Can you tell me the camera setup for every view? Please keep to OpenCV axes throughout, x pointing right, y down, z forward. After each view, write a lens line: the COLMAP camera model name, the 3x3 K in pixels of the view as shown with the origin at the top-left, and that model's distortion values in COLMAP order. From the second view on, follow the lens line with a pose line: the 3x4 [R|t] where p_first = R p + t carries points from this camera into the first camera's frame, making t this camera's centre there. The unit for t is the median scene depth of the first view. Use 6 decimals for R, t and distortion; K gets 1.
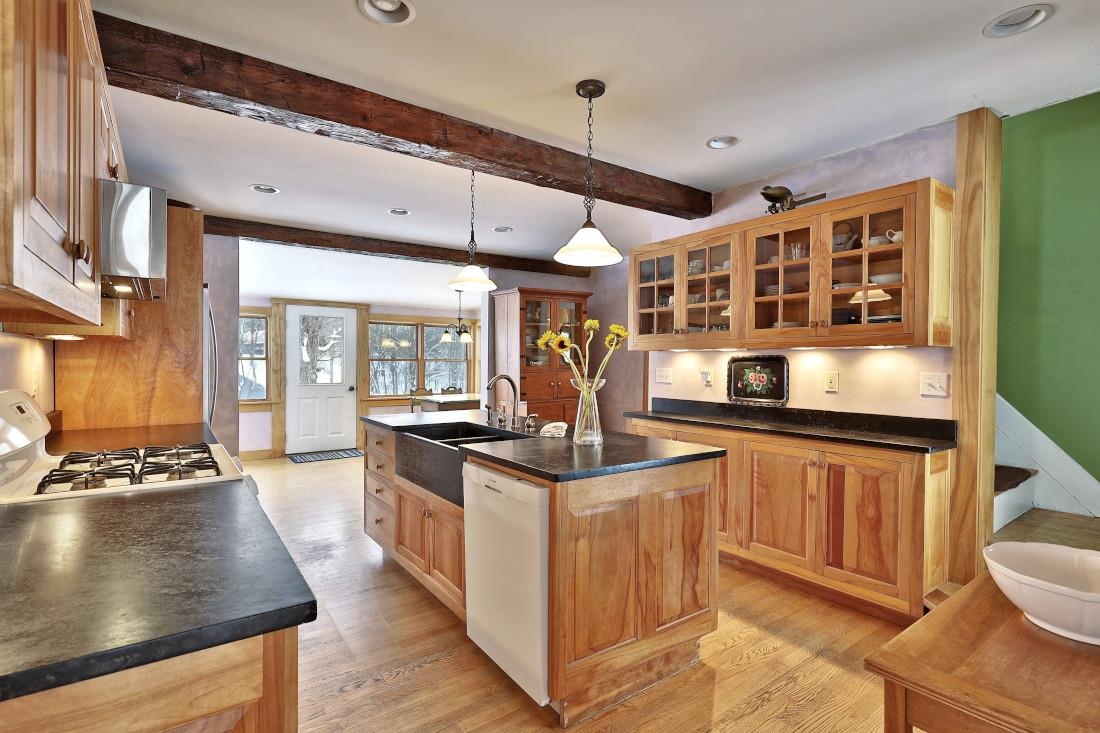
lens RADIAL K [[534.6, 0, 550.4], [0, 534.6, 364.3], [0, 0, 1]] dist [0.001014, 0.000967]
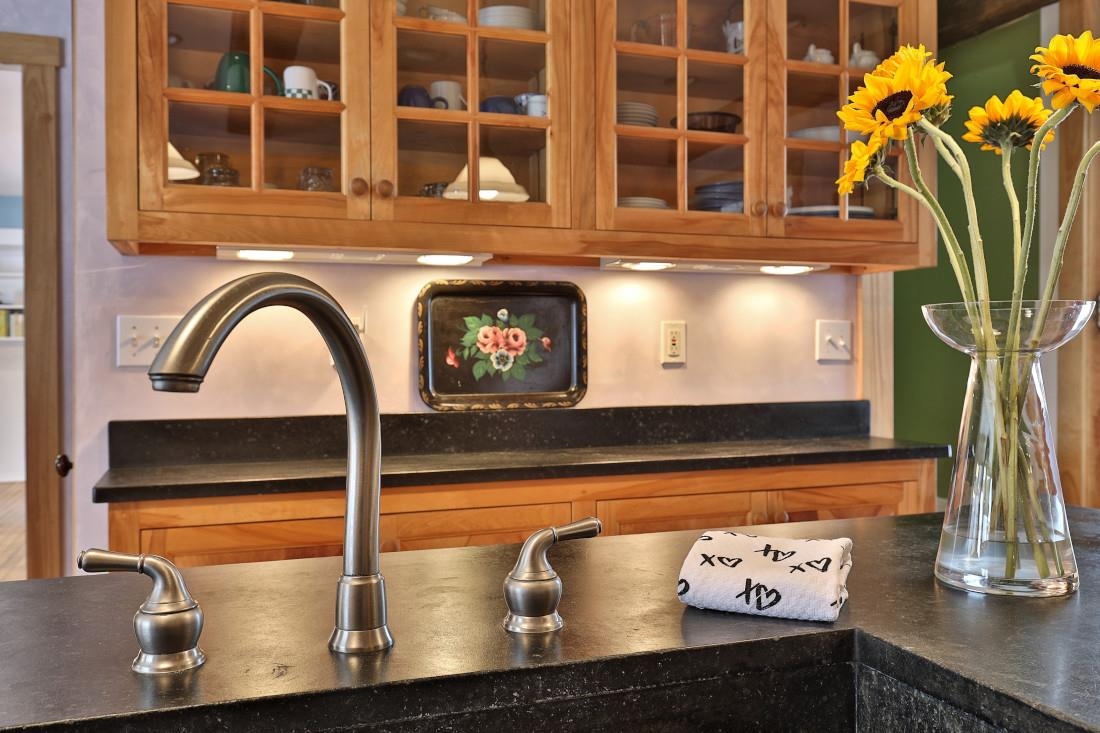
lens RADIAL K [[966.1, 0, 550.0], [0, 966.1, 365.2], [0, 0, 1]] dist [-0.001162, 0.000177]
pose [[0.277911, -0.020450, 0.960389, -0.273930], [0.011508, 0.999773, 0.017958, 0.032397], [-0.960538, 0.006061, 0.278083, 0.784774]]
